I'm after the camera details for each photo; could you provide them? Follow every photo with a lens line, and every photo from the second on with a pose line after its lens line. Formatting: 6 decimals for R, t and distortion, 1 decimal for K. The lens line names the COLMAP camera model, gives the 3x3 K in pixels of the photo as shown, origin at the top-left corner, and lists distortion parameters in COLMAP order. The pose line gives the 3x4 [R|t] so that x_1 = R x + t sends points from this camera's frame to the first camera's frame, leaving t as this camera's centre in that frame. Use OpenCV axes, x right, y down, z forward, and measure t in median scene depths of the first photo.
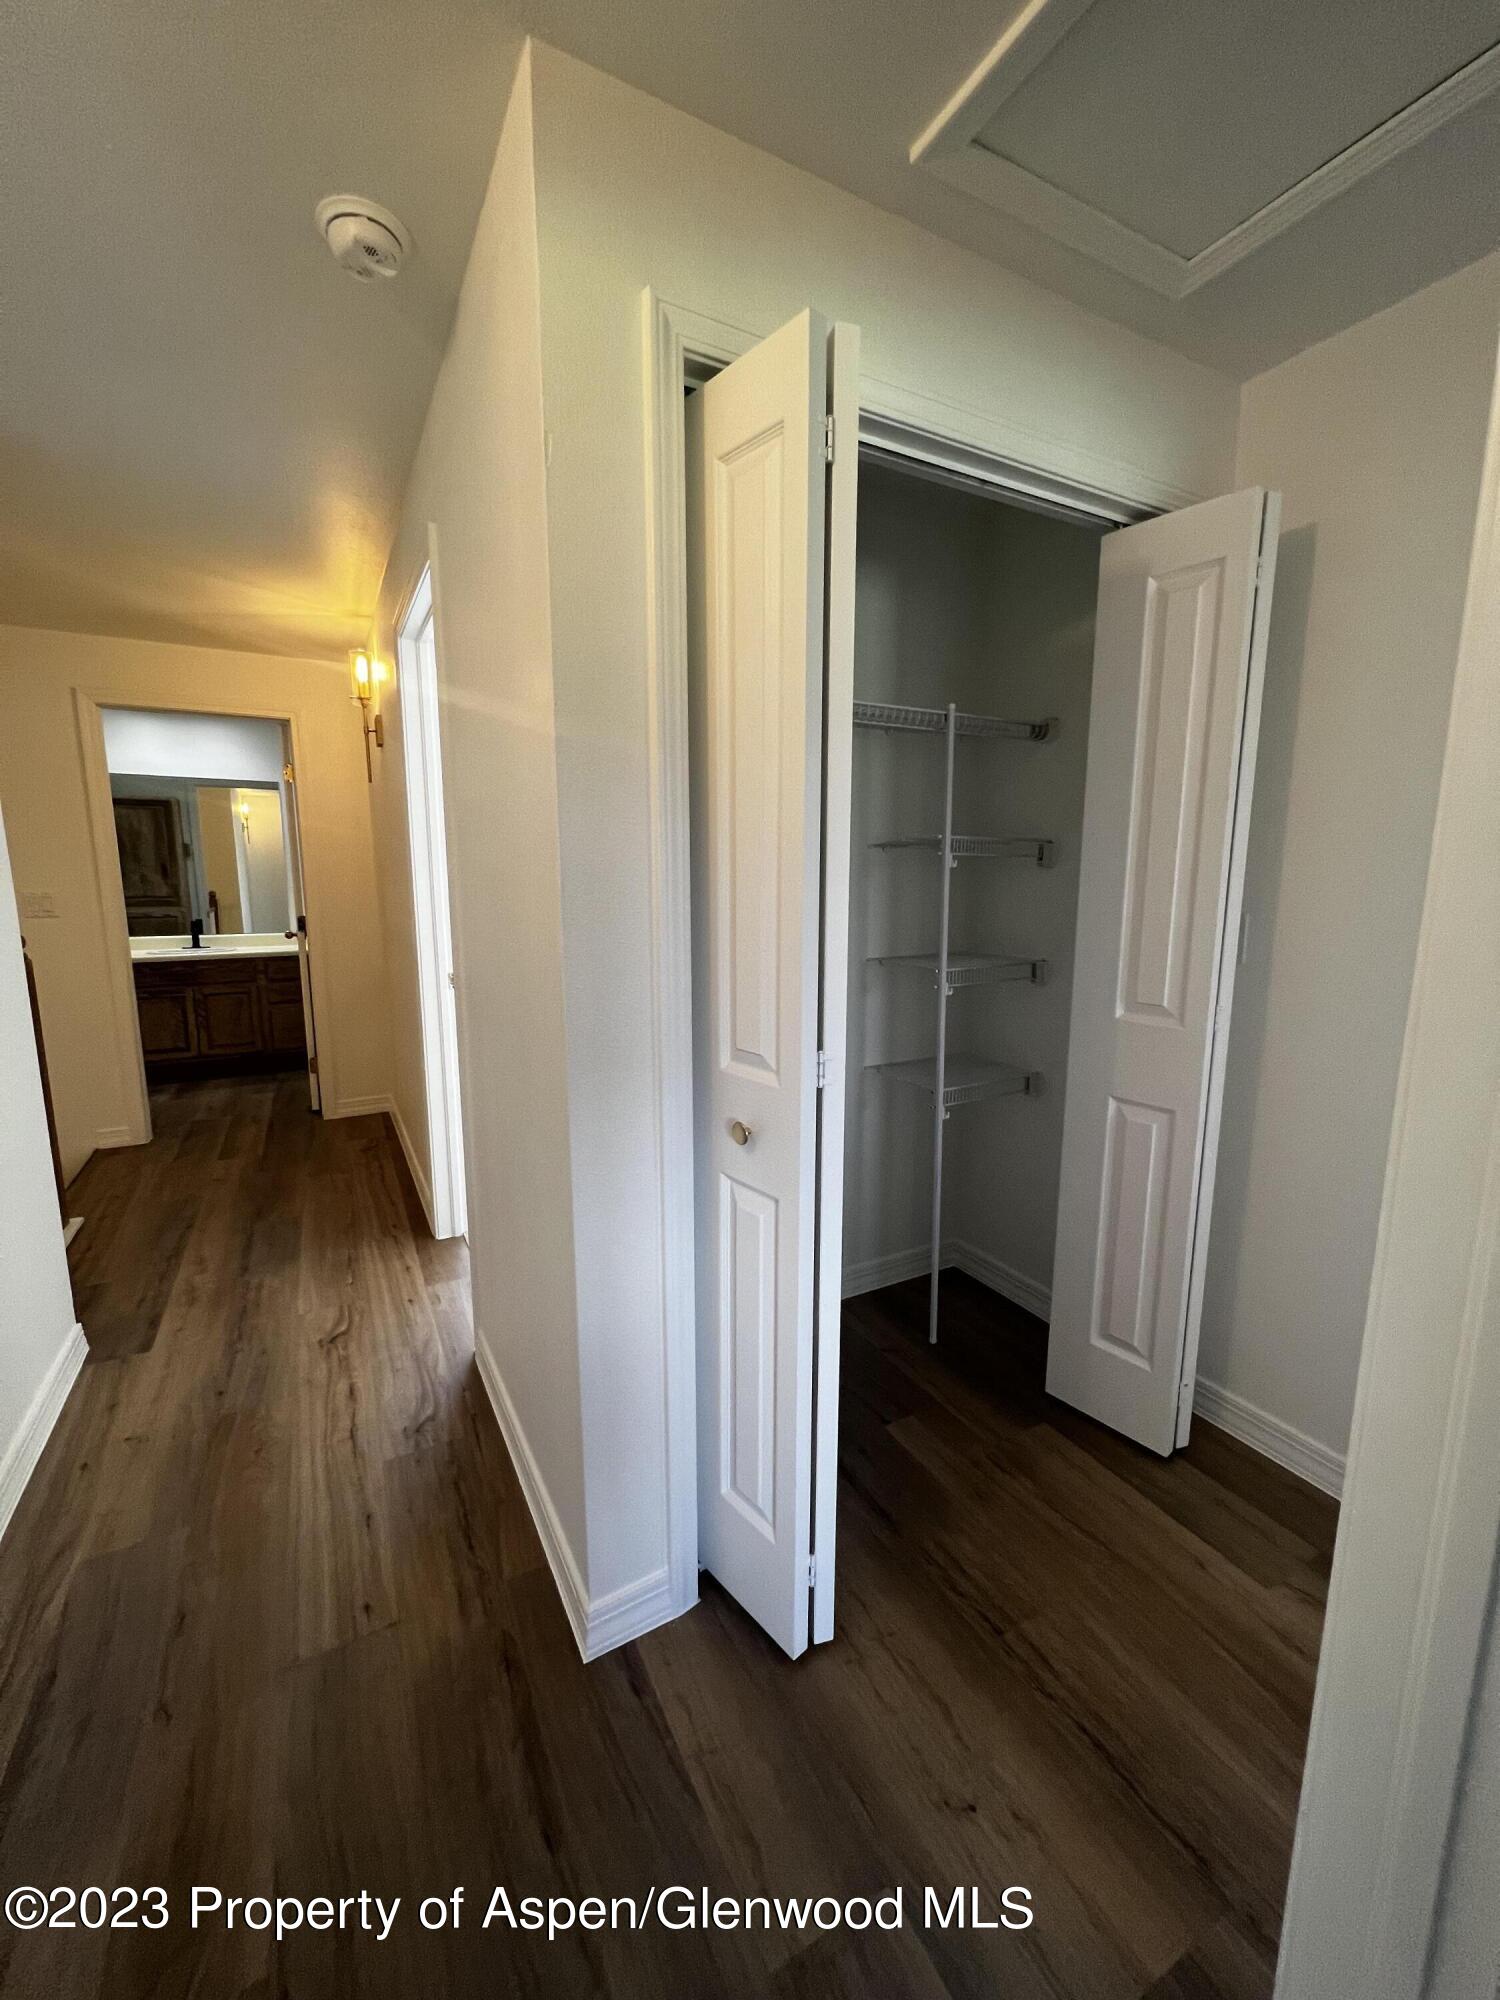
lens RADIAL K [[803.1, 0, 750.0], [0, 803.1, 1000.0], [0, 0, 1]] dist [-0.001660, -0.000023]
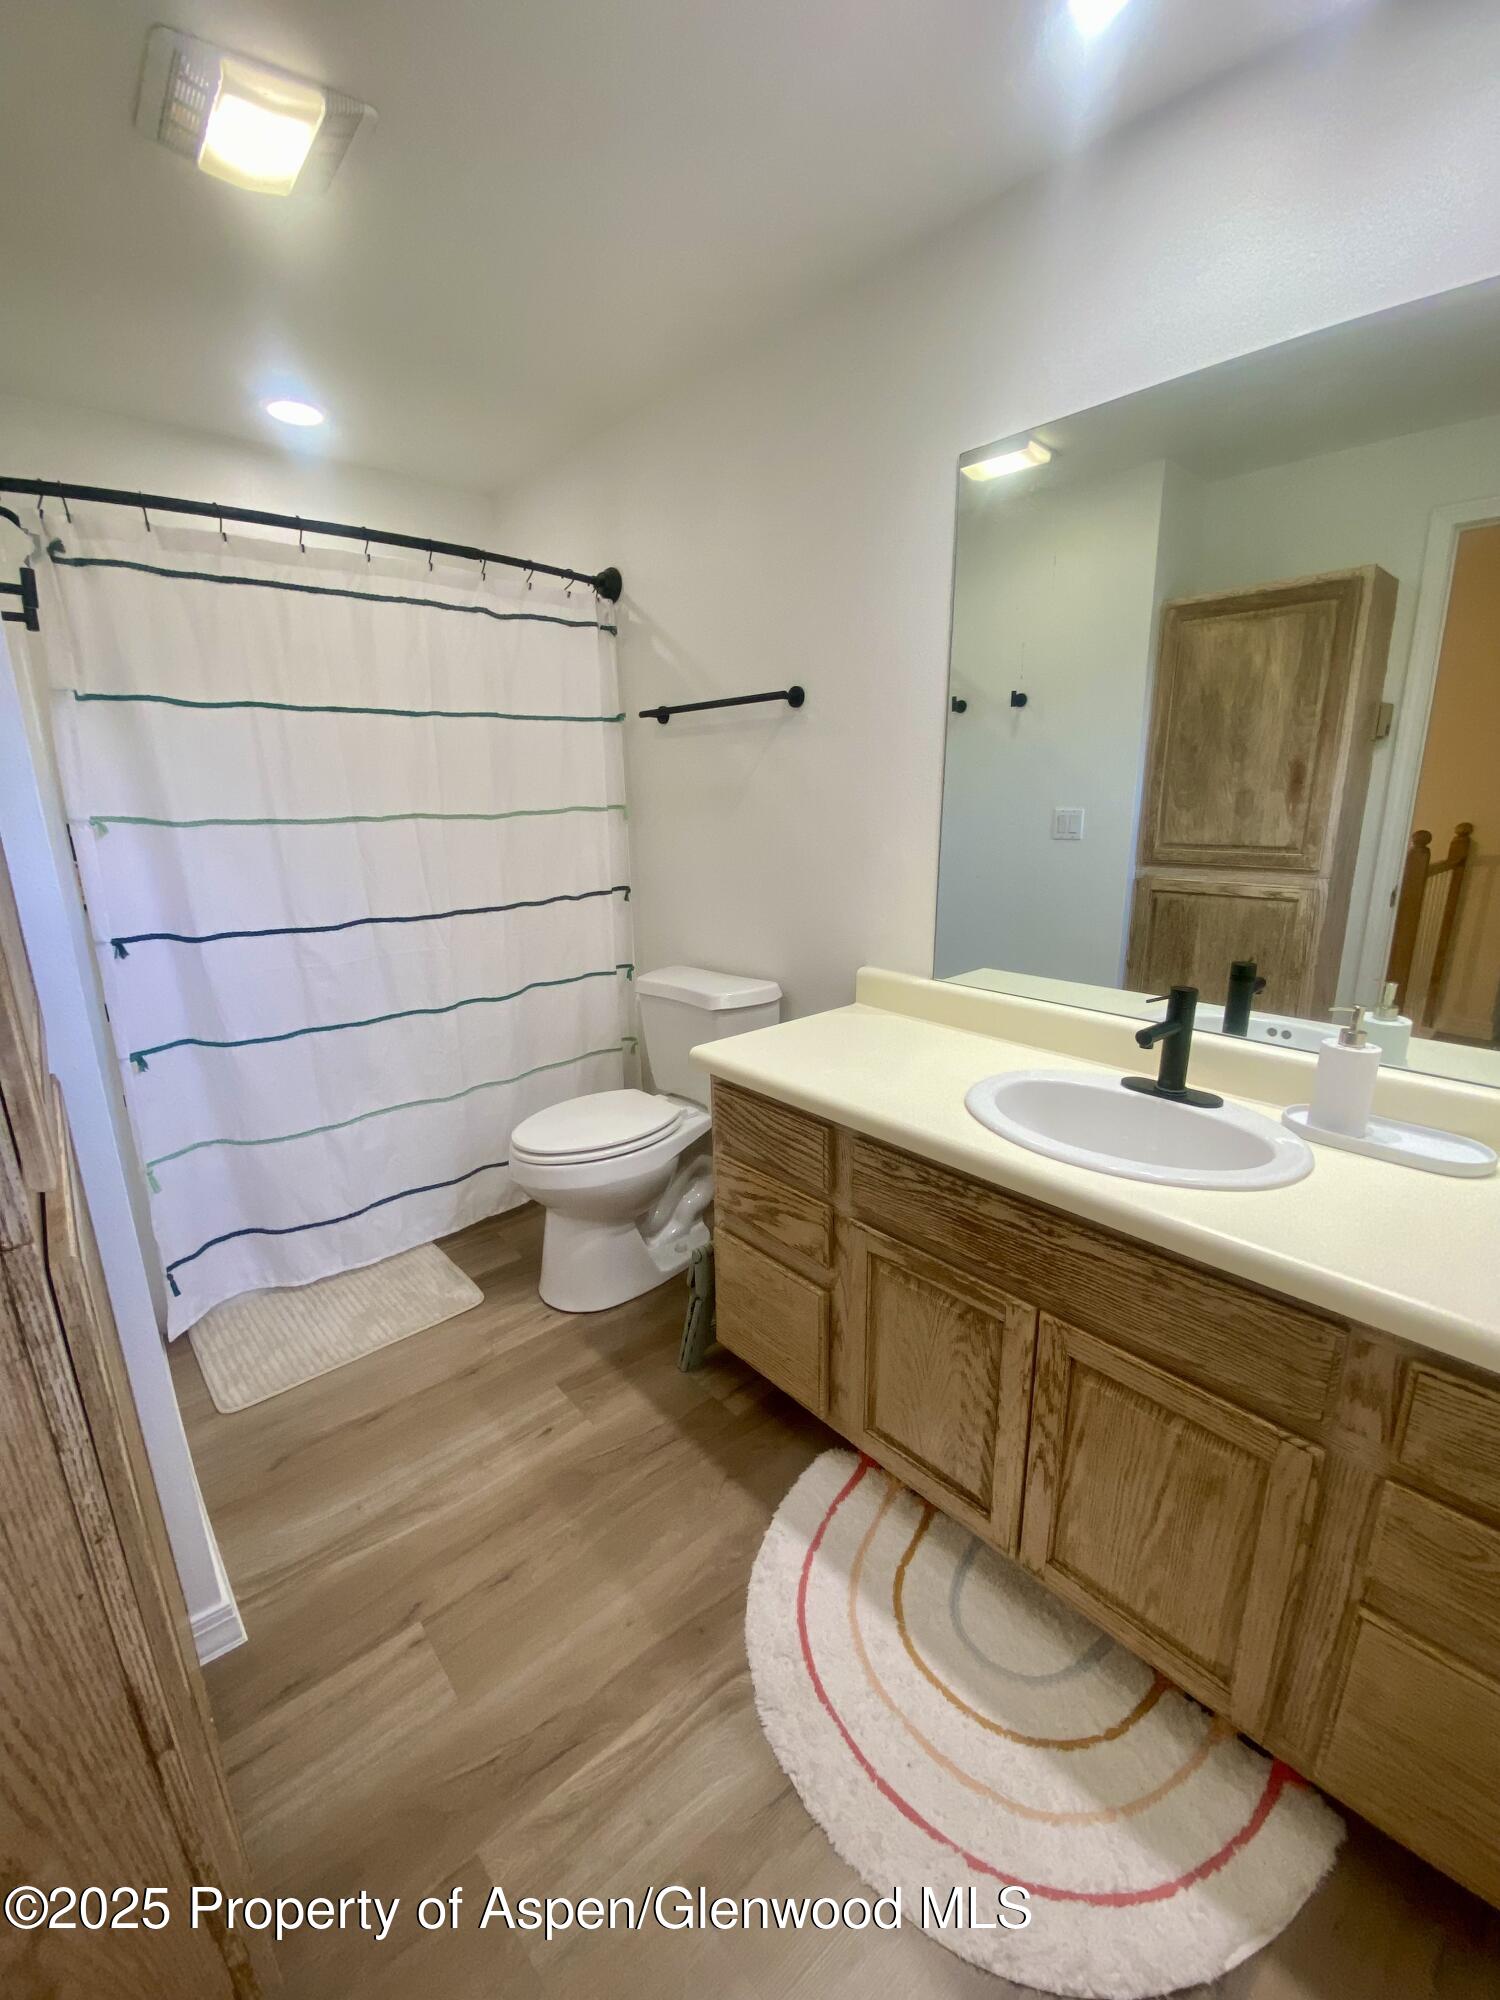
lens RADIAL K [[808.9, 0, 743.8], [0, 808.9, 995.5], [0, 0, 1]] dist [0.018385, -0.019719]
pose [[0.225831, 0.234962, -0.945406, -0.501863], [-0.139909, 0.968239, 0.207216, -0.132846], [0.964067, 0.085475, 0.251532, 0.829811]]
